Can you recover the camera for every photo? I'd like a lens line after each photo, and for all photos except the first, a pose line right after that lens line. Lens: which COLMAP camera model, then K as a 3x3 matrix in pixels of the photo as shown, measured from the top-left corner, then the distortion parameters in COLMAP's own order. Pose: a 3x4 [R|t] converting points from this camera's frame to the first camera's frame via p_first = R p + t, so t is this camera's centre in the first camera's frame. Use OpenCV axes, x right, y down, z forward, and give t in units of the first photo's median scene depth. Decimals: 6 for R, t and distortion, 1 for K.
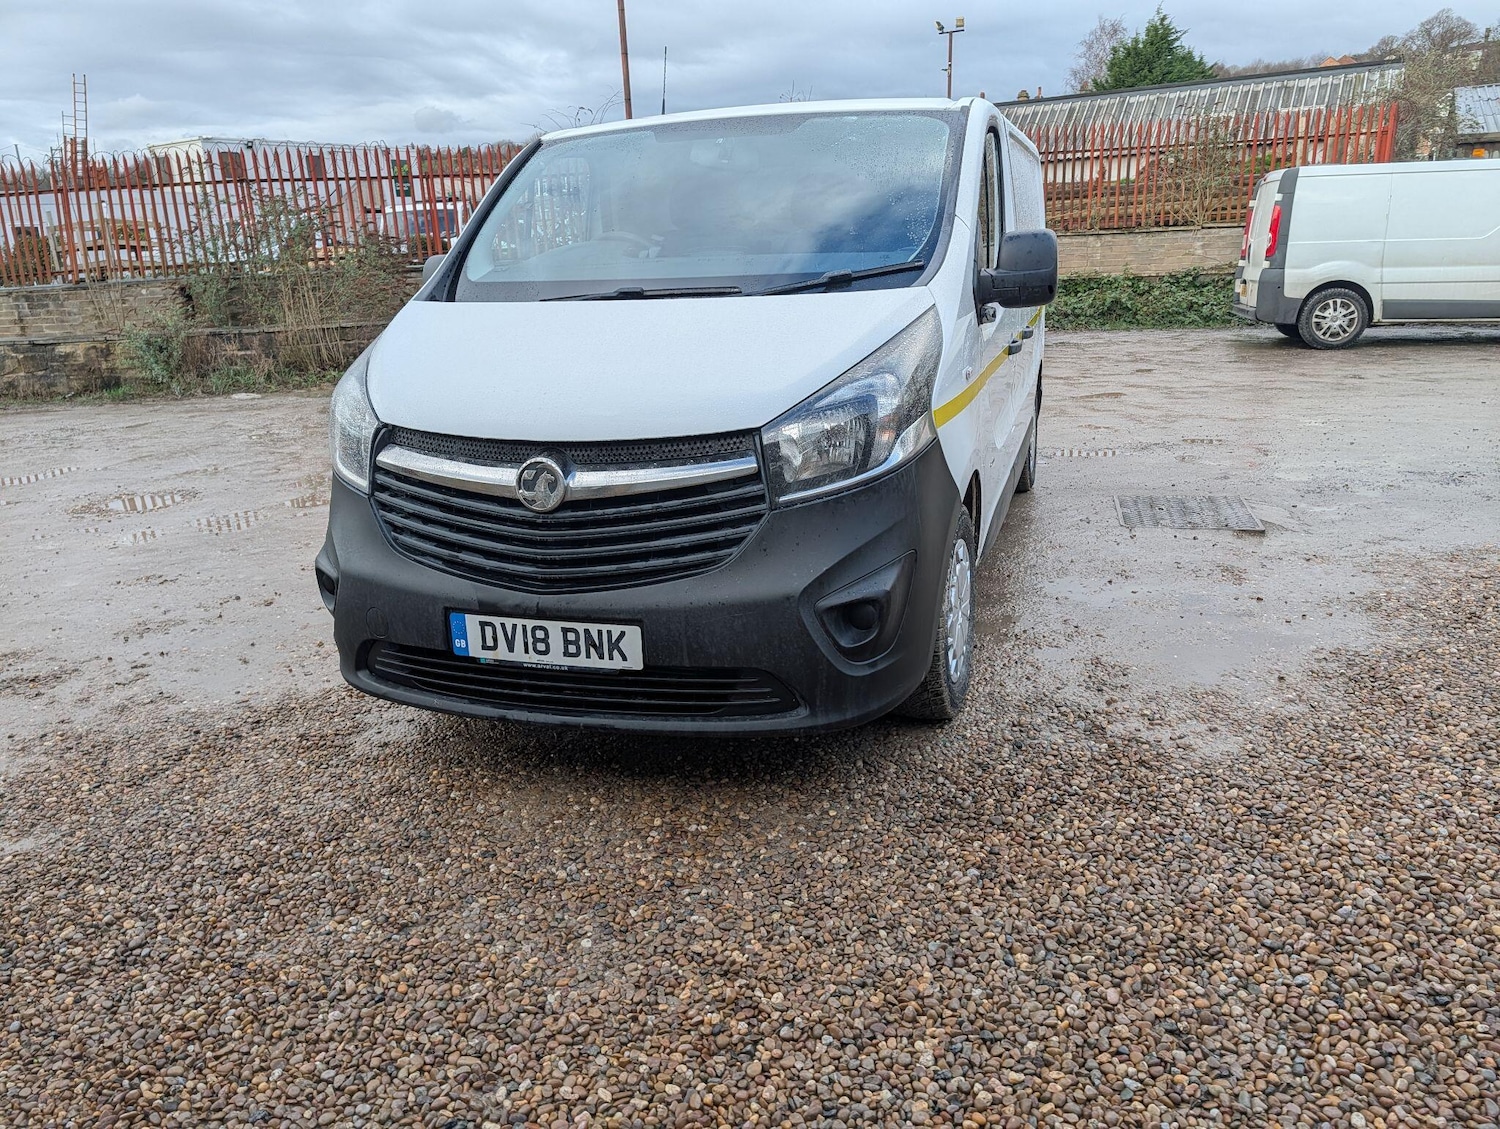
lens RADIAL K [[1092.6, 0, 746.1], [0, 1092.6, 543.5], [0, 0, 1]] dist [0.028819, -0.027874]
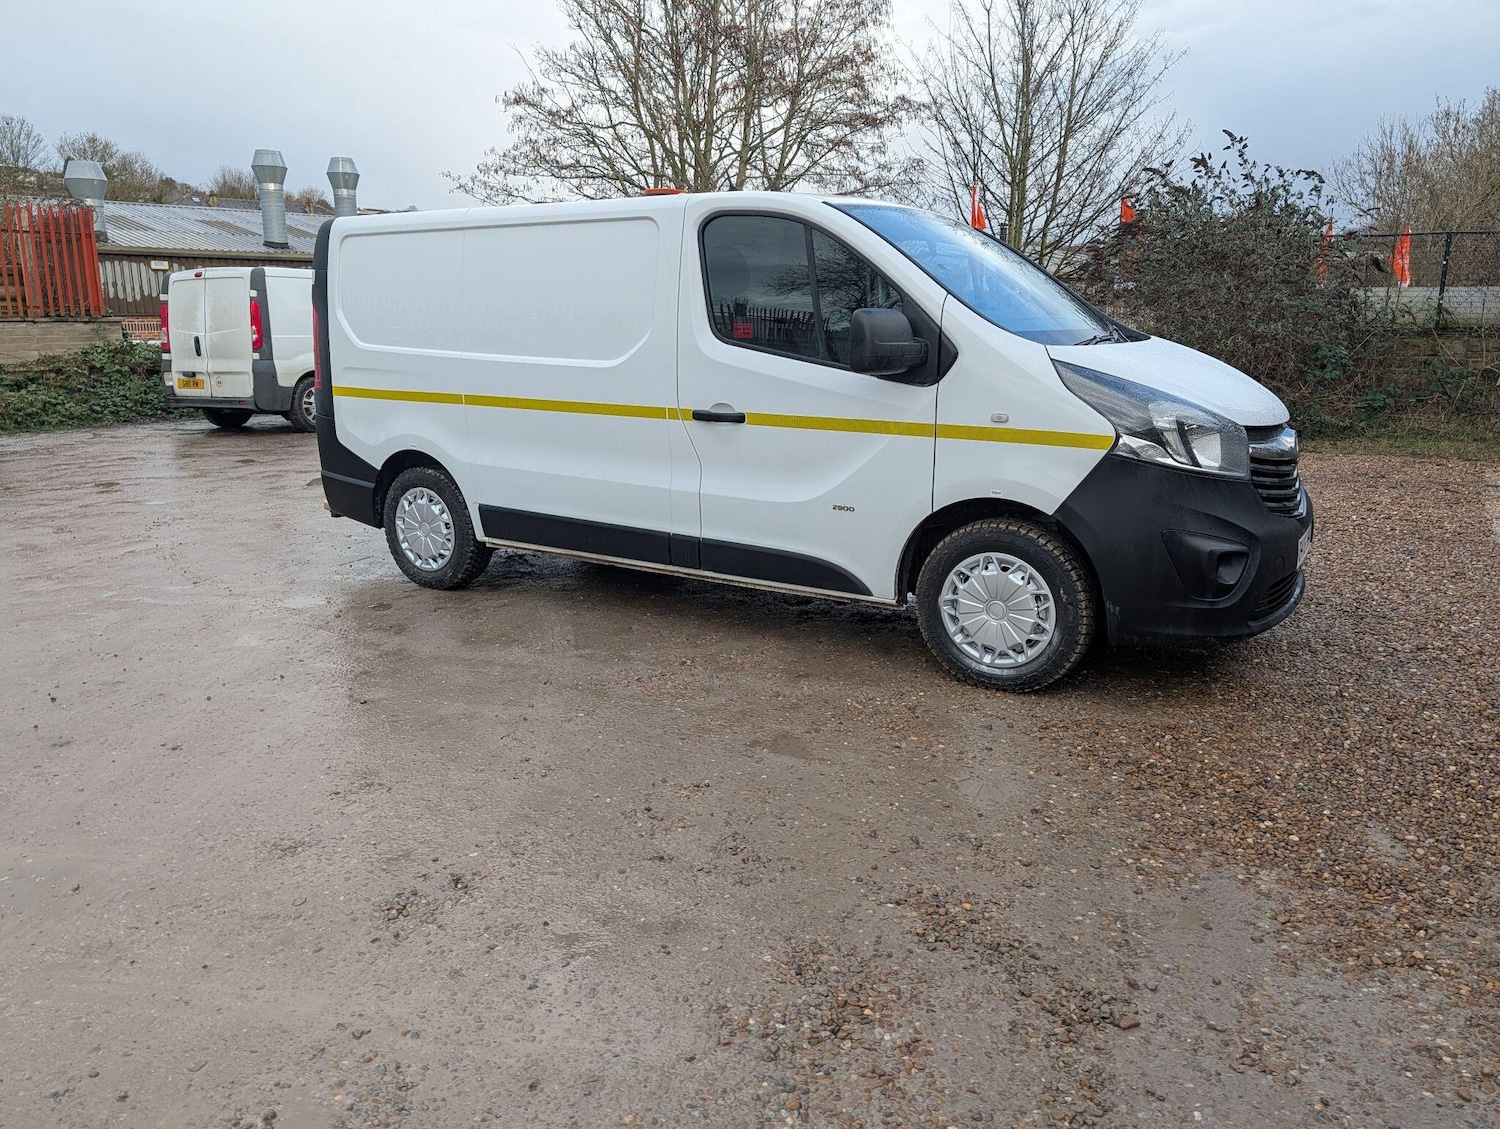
lens RADIAL K [[1073.8, 0, 759.3], [0, 1073.8, 543.5], [0, 0, 1]] dist [0.008087, 0.000179]
pose [[0.261097, -0.159131, 0.952106, -1.906112], [0.247743, 0.964329, 0.093235, -0.259464], [-0.932980, 0.211534, 0.291207, 1.300999]]
